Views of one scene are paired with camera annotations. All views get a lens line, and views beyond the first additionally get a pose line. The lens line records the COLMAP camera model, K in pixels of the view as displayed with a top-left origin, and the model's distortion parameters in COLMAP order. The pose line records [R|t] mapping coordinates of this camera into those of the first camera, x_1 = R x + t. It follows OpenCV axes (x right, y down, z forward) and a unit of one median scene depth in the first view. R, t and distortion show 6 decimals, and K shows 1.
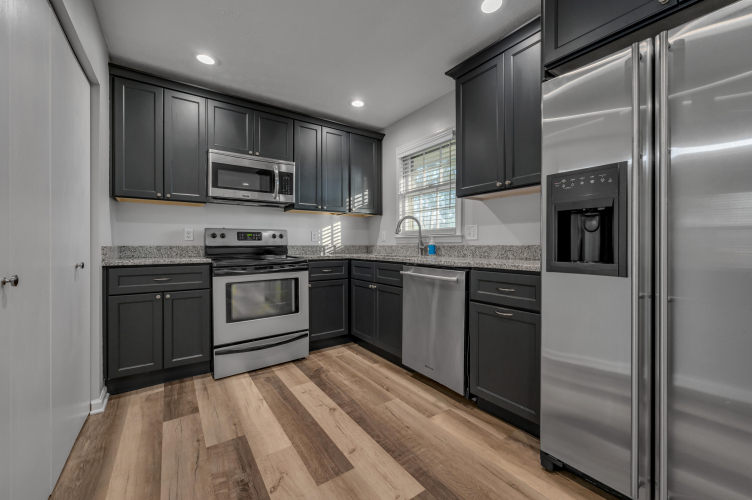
lens RADIAL K [[303.7, 0, 378.6], [0, 303.7, 245.8], [0, 0, 1]] dist [0.000666, 0.000113]
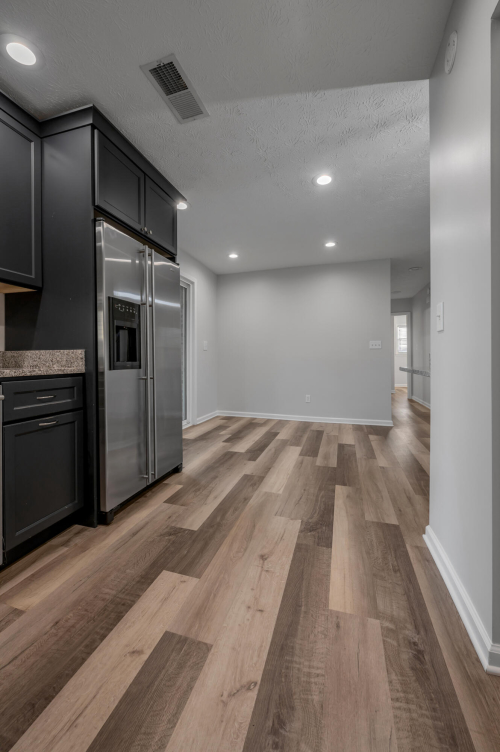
lens RADIAL K [[302.8, 0, 248.1], [0, 302.8, 360.3], [0, 0, 1]] dist [0.001292, 0.000230]
pose [[-0.612126, 0.001071, 0.790759, -0.517191], [0.008776, 0.999947, 0.005440, 0.025311], [-0.790711, 0.010269, -0.612103, 0.821399]]
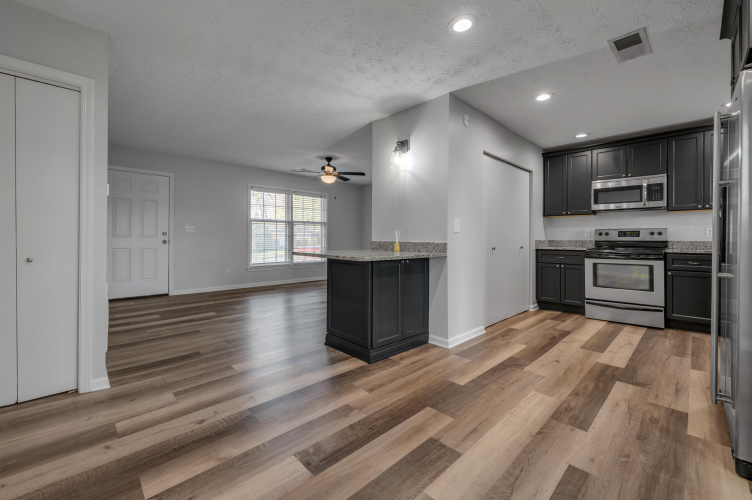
lens RADIAL K [[326.2, 0, 361.8], [0, 326.2, 235.9], [0, 0, 1]] dist [0.001341, 0.000220]
pose [[0.146873, -0.004980, -0.989143, 1.125857], [-0.011286, 0.999914, -0.006710, 0.001341], [0.989091, 0.012149, 0.146804, -0.544723]]
